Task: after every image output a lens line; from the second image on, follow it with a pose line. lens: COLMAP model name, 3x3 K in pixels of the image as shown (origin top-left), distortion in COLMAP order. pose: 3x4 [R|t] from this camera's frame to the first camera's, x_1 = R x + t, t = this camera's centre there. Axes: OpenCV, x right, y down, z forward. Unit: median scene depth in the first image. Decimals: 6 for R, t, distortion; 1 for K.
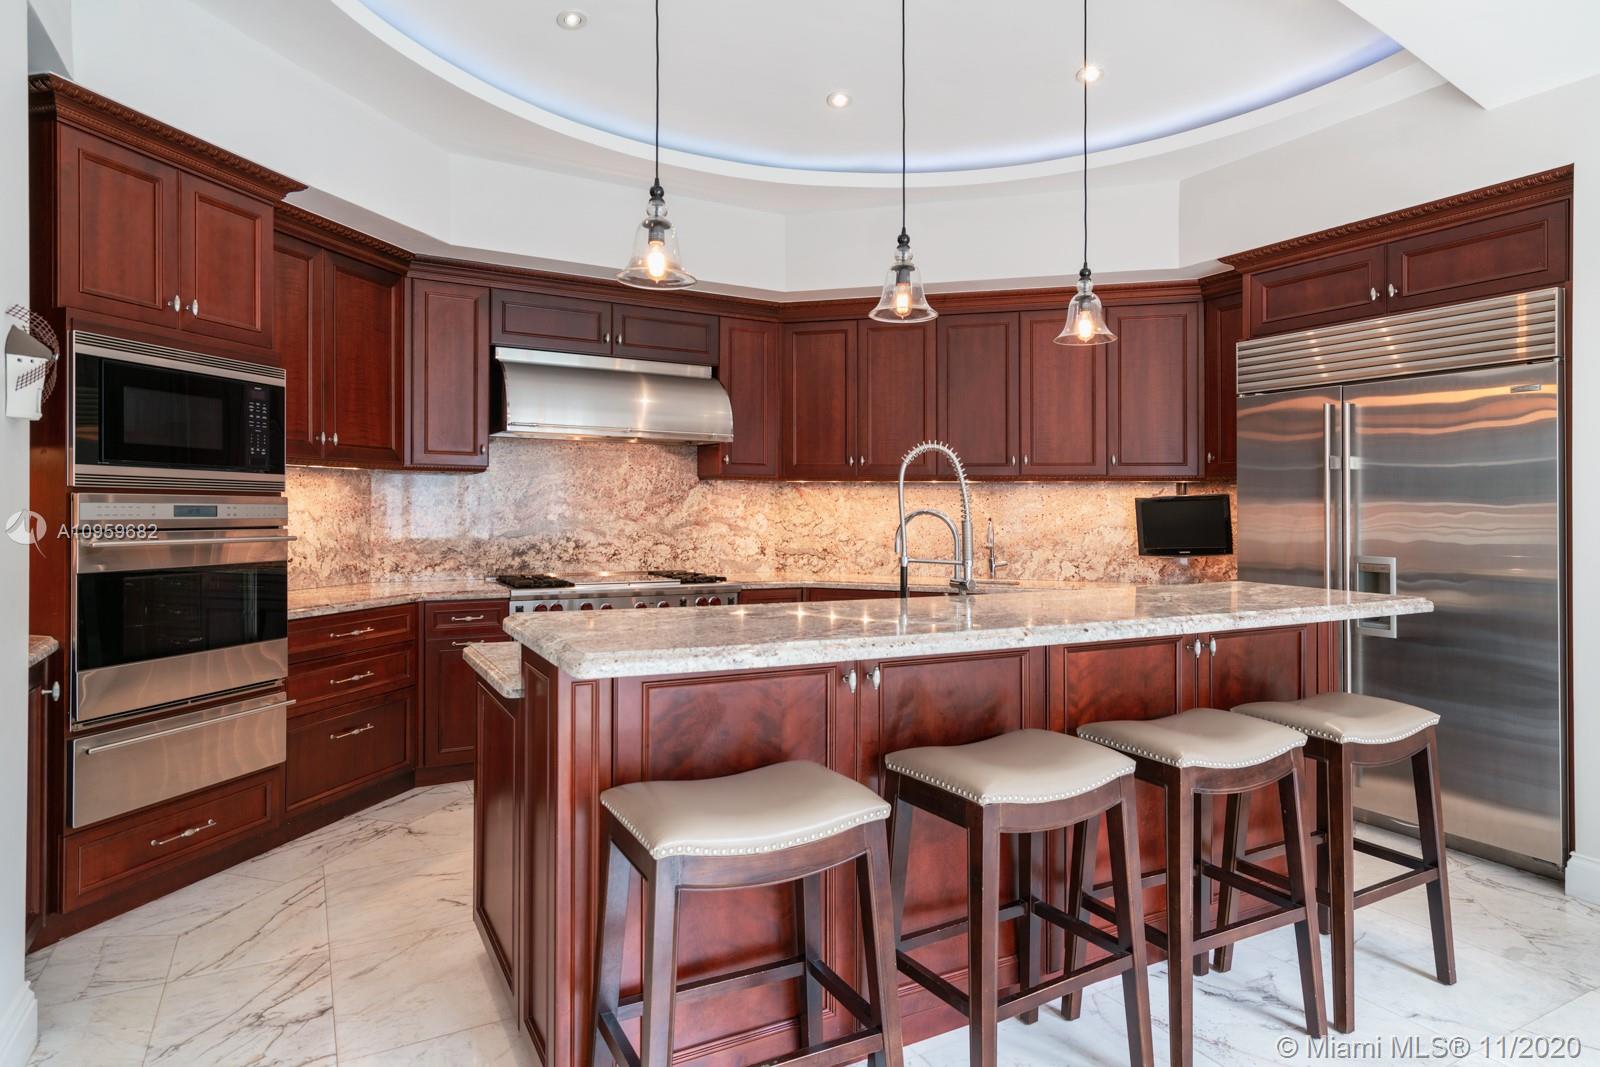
lens RADIAL K [[914.1, 0, 800.4], [0, 914.1, 514.6], [0, 0, 1]] dist [0.005934, -0.000662]
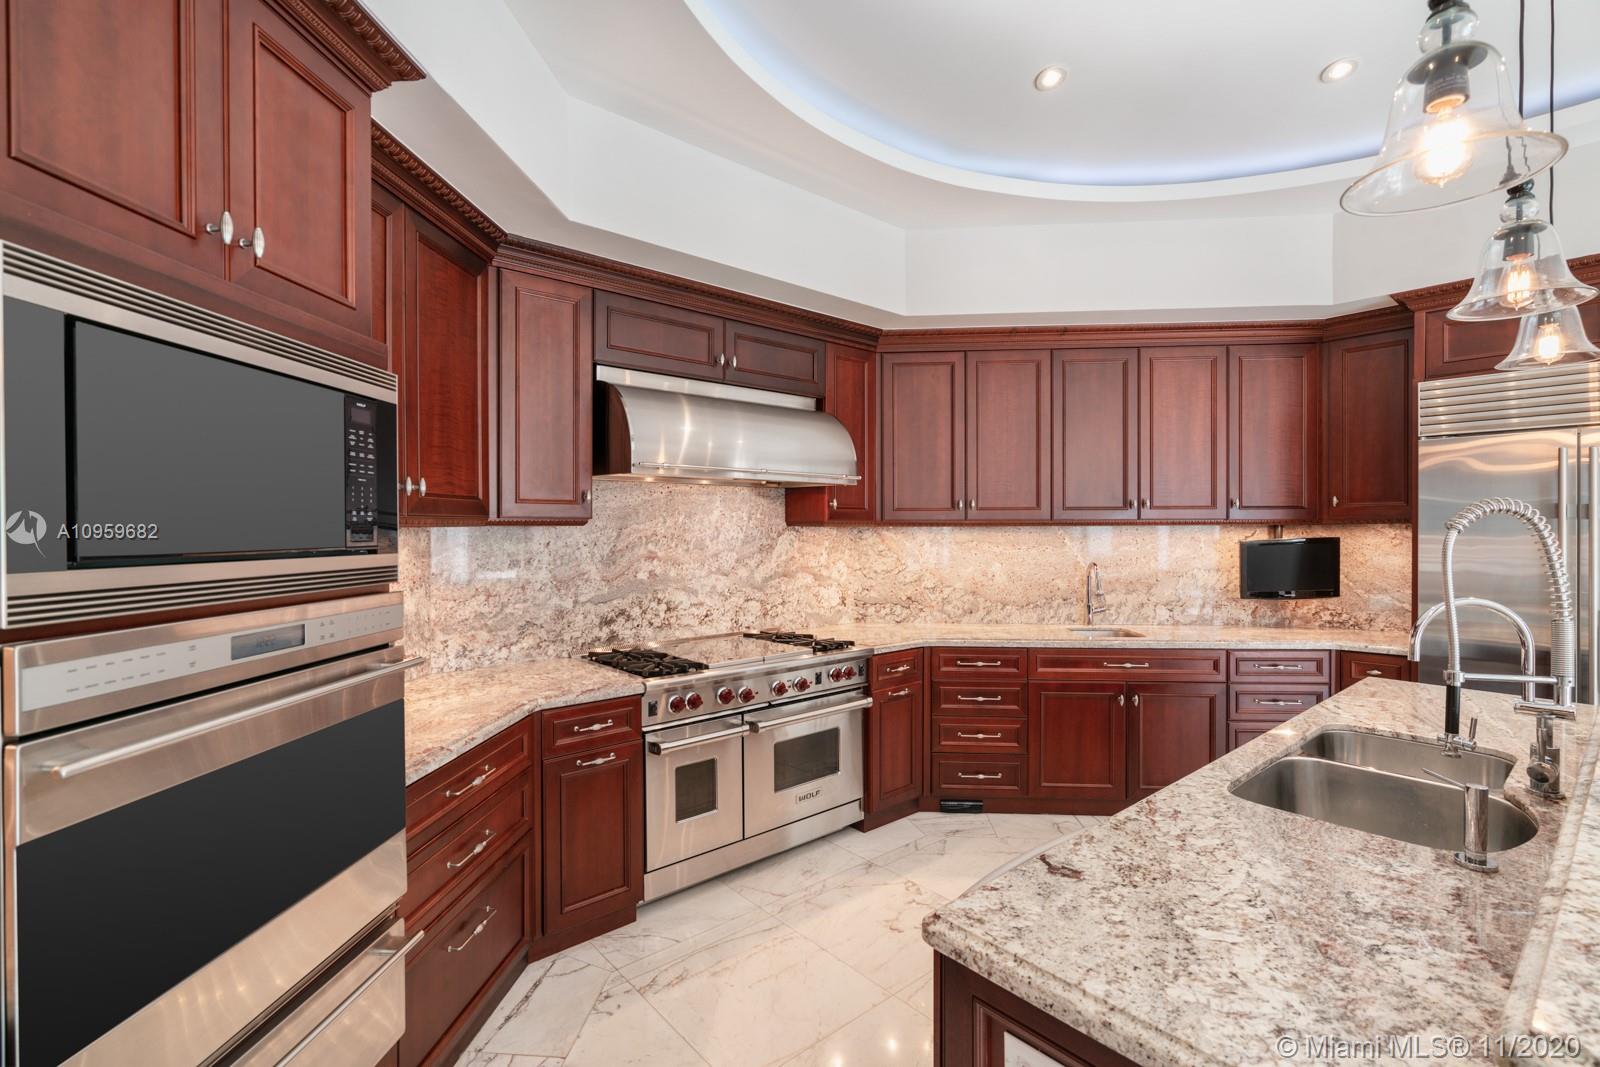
lens RADIAL K [[724.7, 0, 776.0], [0, 724.7, 531.3], [0, 0, 1]] dist [-0.005123, 0.000295]
pose [[0.982239, -0.012894, 0.187192, -0.274783], [0.012755, 0.999917, 0.001942, -0.037072], [-0.187202, 0.000480, 0.982321, 0.332148]]
